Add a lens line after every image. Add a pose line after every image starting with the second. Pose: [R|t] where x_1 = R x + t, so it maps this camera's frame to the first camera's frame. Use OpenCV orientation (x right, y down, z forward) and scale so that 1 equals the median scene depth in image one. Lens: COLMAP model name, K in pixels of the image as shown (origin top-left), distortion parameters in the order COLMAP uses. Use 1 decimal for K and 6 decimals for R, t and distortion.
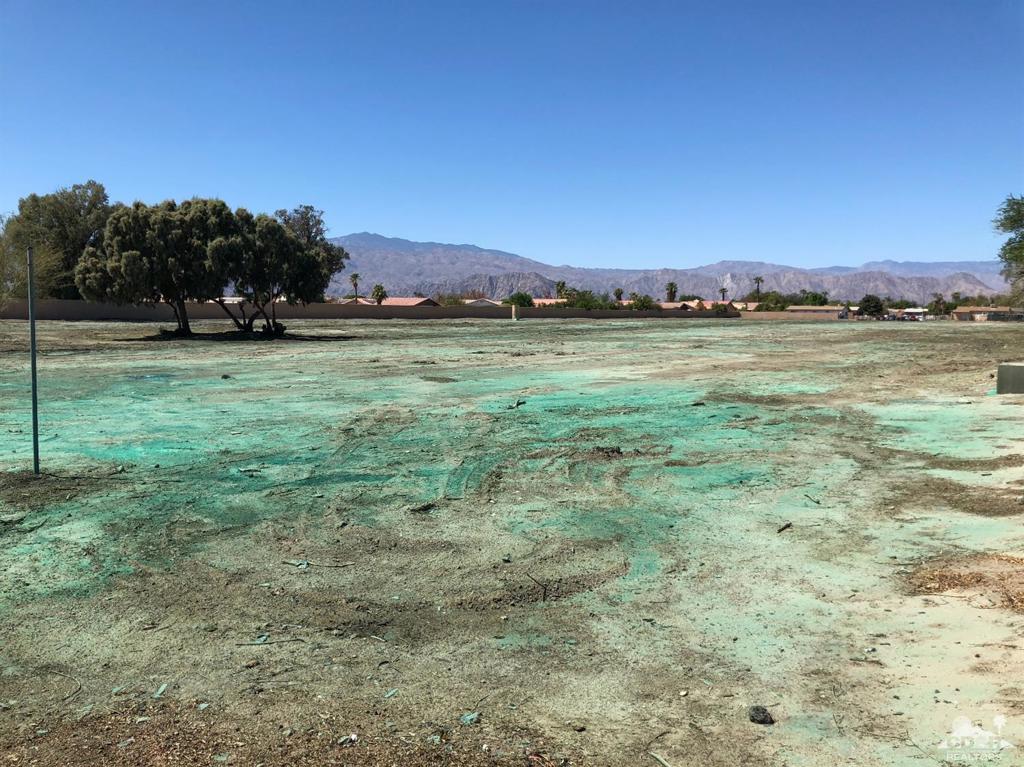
lens RADIAL K [[843.9, 0, 515.7], [0, 843.9, 378.7], [0, 0, 1]] dist [0.040638, -0.046268]
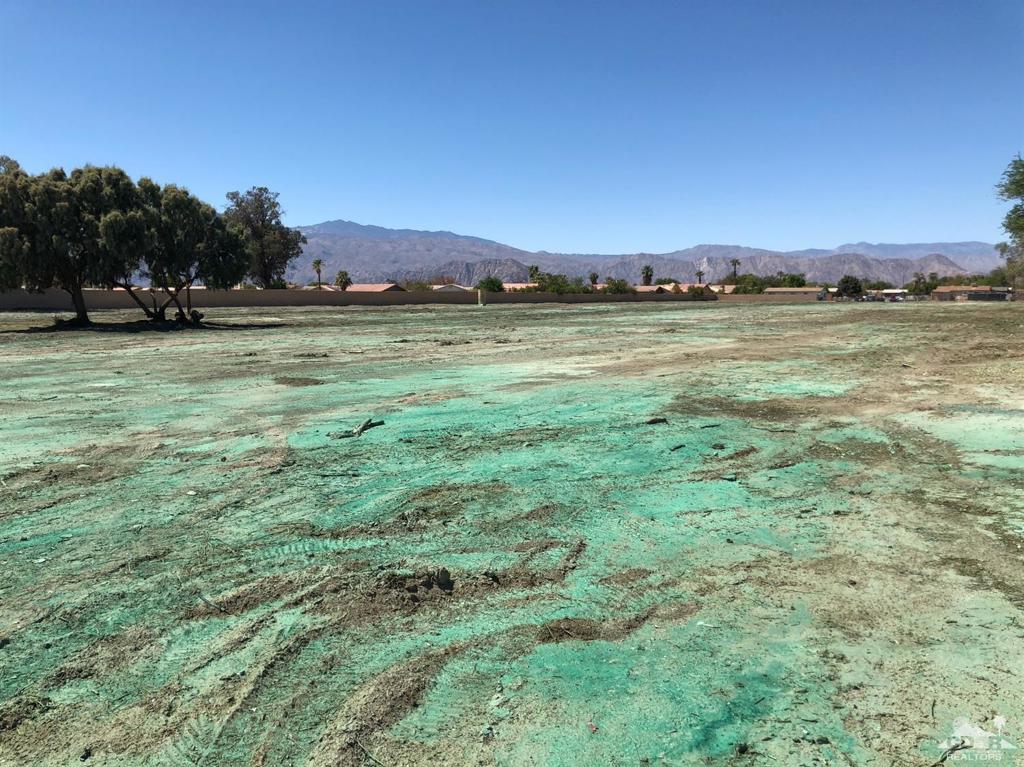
lens RADIAL K [[843.9, 0, 512.9], [0, 843.9, 390.2], [0, 0, 1]] dist [0.040638, -0.046268]
pose [[0.999645, -0.015318, 0.021799, 0.026793], [0.014678, 0.999466, 0.029196, -0.003634], [-0.022234, -0.028865, 0.999336, 0.105090]]
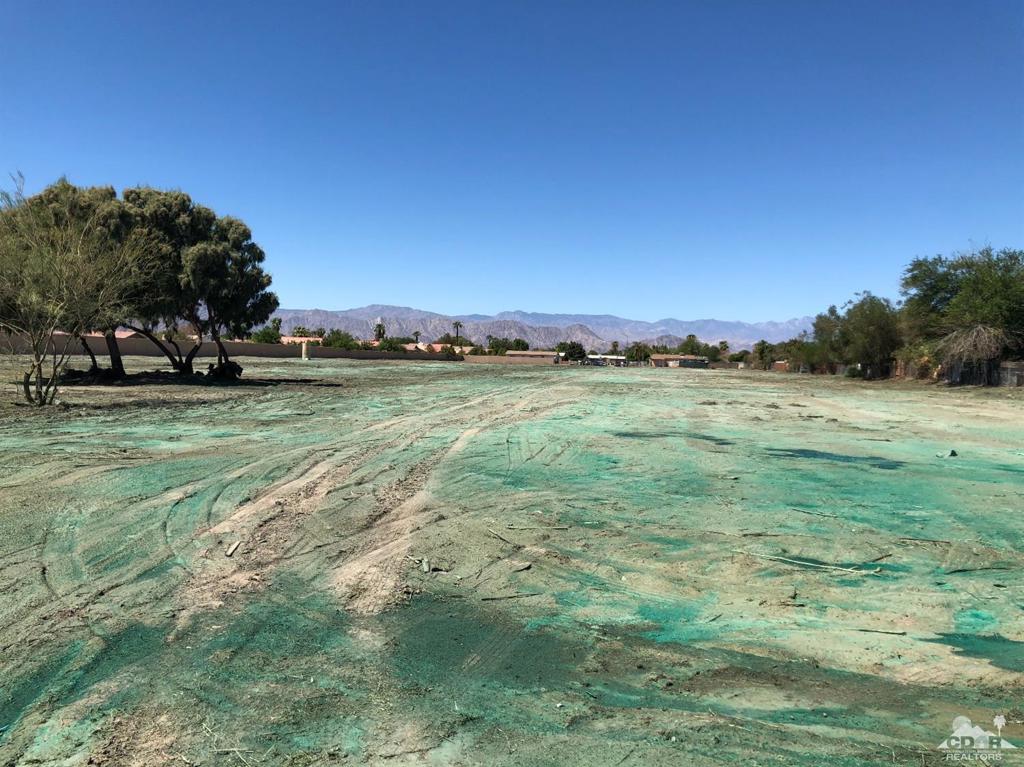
lens RADIAL K [[843.9, 0, 504.3], [0, 843.9, 375.1], [0, 0, 1]] dist [0.040638, -0.046268]
pose [[0.923256, 0.009422, 0.384069, -0.320631], [0.011027, 0.998637, -0.051007, -0.011552], [-0.384027, 0.051327, 0.921894, 0.195490]]
